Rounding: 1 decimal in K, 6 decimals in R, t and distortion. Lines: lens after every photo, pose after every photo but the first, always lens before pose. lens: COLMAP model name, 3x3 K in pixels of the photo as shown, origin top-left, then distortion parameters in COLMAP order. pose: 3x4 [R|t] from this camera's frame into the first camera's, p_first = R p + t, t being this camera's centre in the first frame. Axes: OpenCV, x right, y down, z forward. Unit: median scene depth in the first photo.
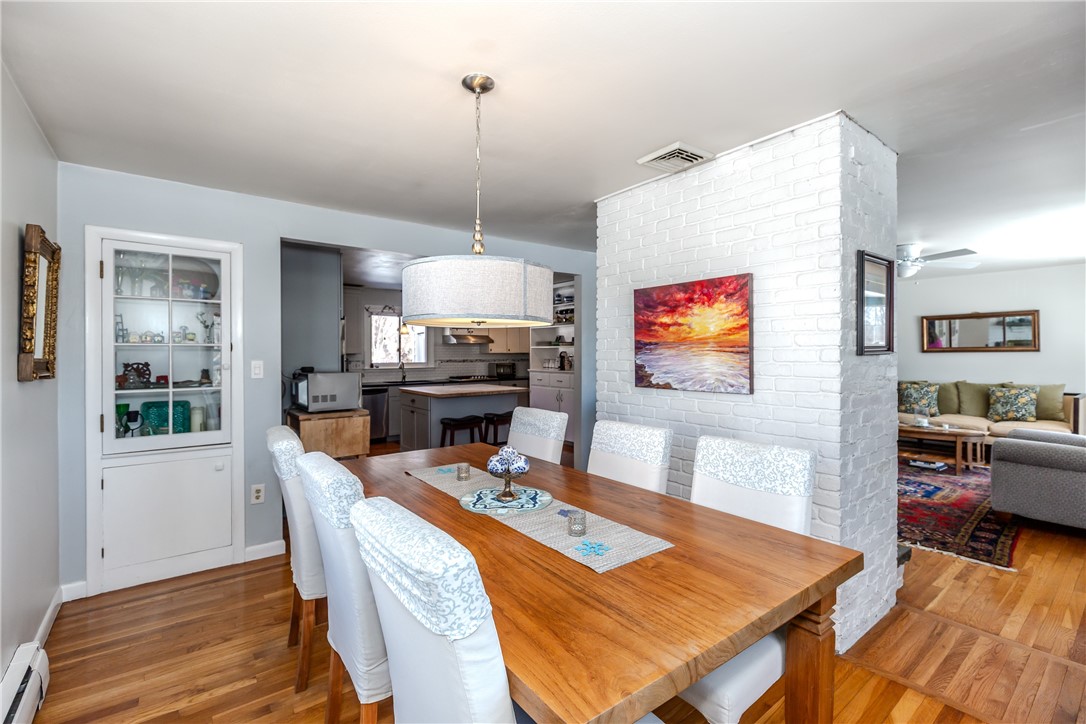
lens RADIAL K [[491.9, 0, 549.2], [0, 491.9, 354.7], [0, 0, 1]] dist [0.007751, -0.001589]
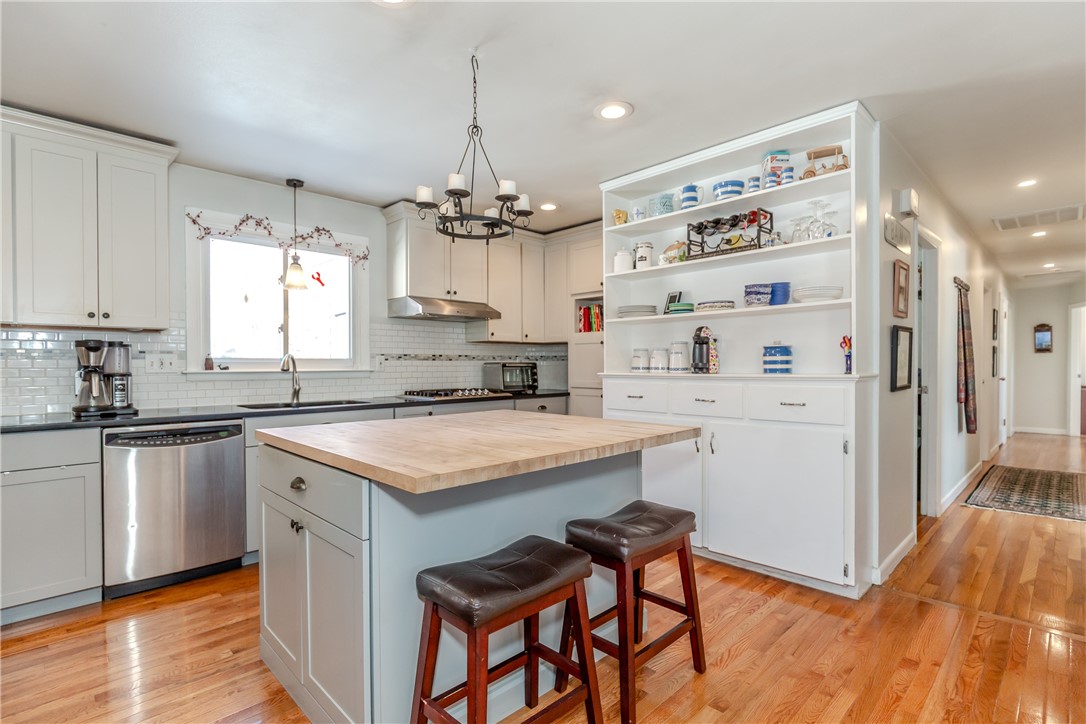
lens RADIAL K [[528.4, 0, 545.5], [0, 528.4, 366.1], [0, 0, 1]] dist [-0.002193, 0.000147]
pose [[0.994317, -0.001613, 0.106449, -0.131665], [0.001676, 0.999998, -0.000505, 0.023378], [-0.106448, 0.000681, 0.994318, 0.529190]]
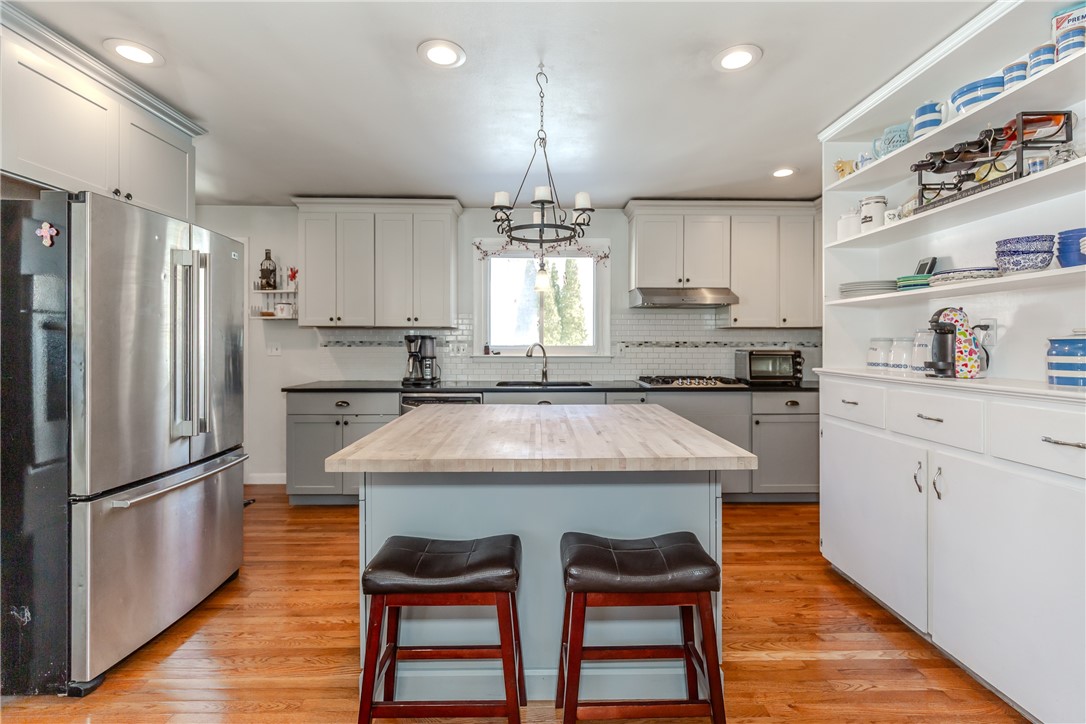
lens RADIAL K [[491.9, 0, 540.8], [0, 491.9, 338.0], [0, 0, 1]] dist [0.007751, -0.001589]
pose [[0.790186, -0.000834, -0.612867, 0.016148], [-0.005439, 0.999950, -0.008373, 0.012354], [0.612843, 0.009950, 0.790142, 0.586659]]
